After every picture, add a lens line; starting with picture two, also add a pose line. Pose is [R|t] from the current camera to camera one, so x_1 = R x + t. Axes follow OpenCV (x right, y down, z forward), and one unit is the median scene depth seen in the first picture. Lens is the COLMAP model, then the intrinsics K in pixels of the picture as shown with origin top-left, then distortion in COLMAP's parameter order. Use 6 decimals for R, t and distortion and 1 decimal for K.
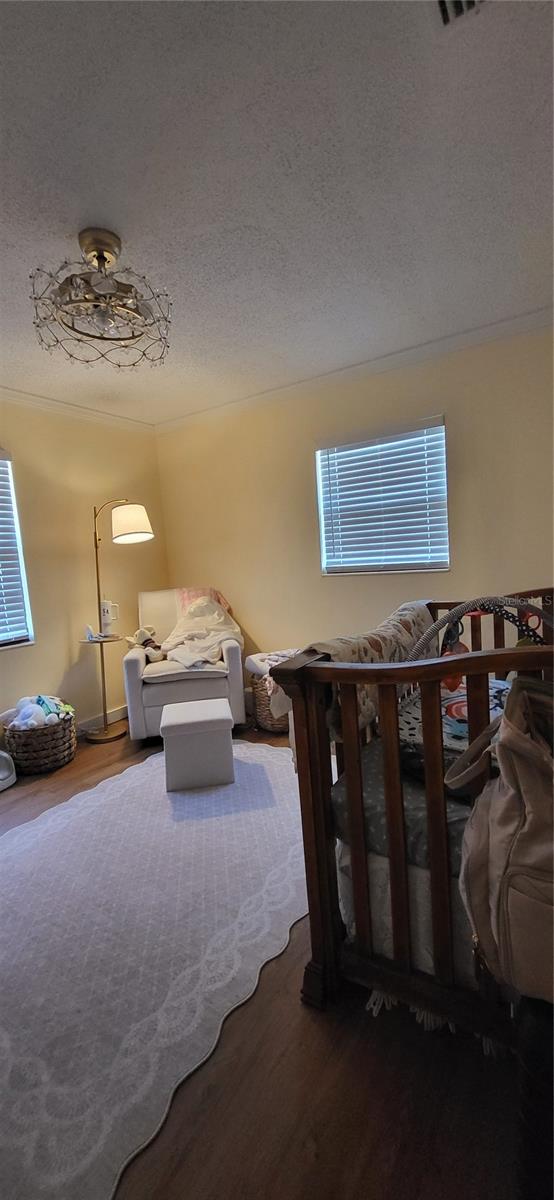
lens RADIAL K [[479.4, 0, 275.3], [0, 479.4, 607.1], [0, 0, 1]] dist [0.012887, -0.000331]
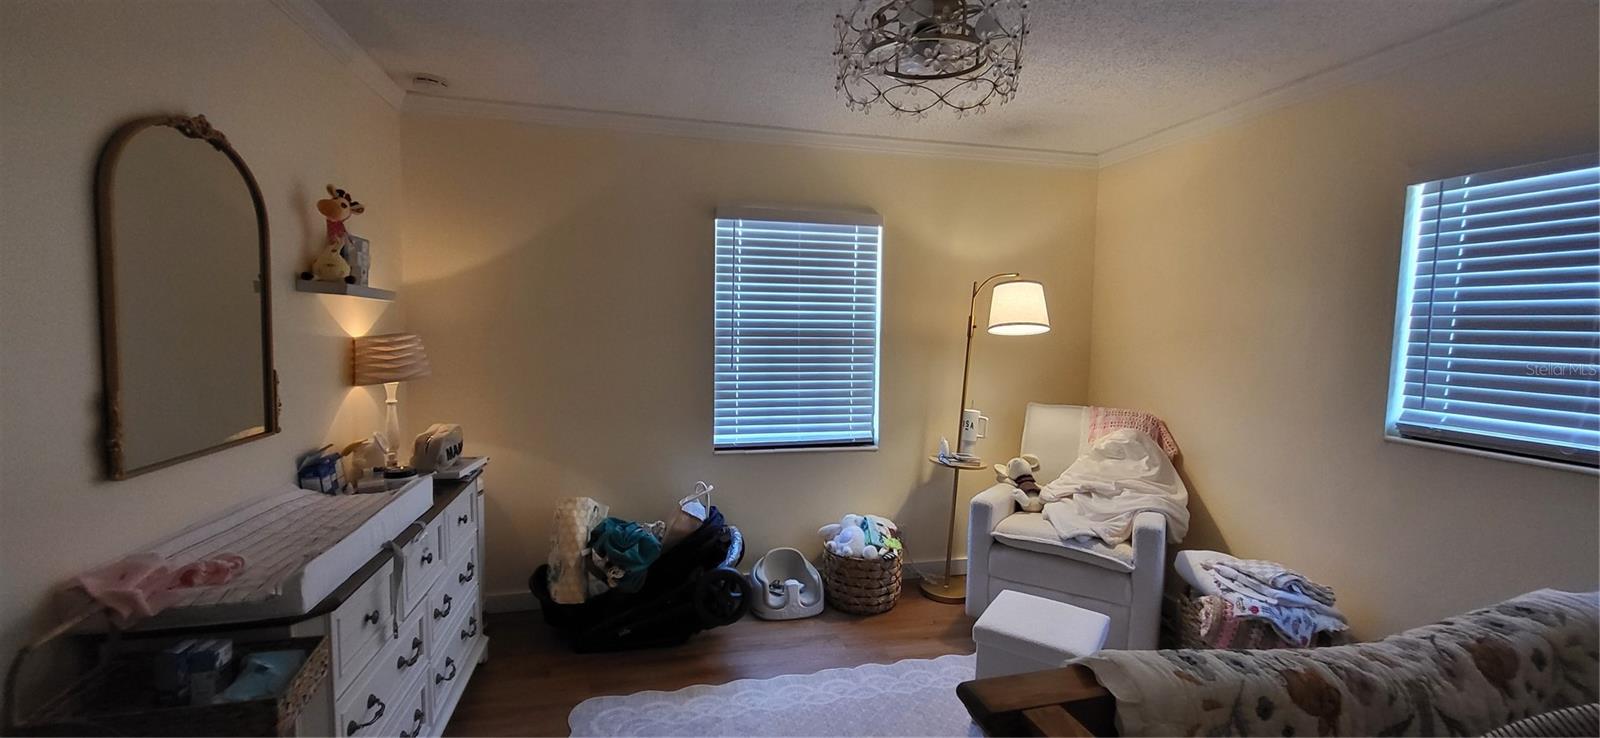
lens RADIAL K [[639.2, 0, 794.0], [0, 639.2, 371.4], [0, 0, 1]] dist [0.012887, -0.000331]
pose [[0.715330, 0.136001, -0.685425, 0.113696], [-0.140149, 0.988870, 0.049946, -0.086106], [0.684588, 0.060334, 0.726429, 0.116395]]
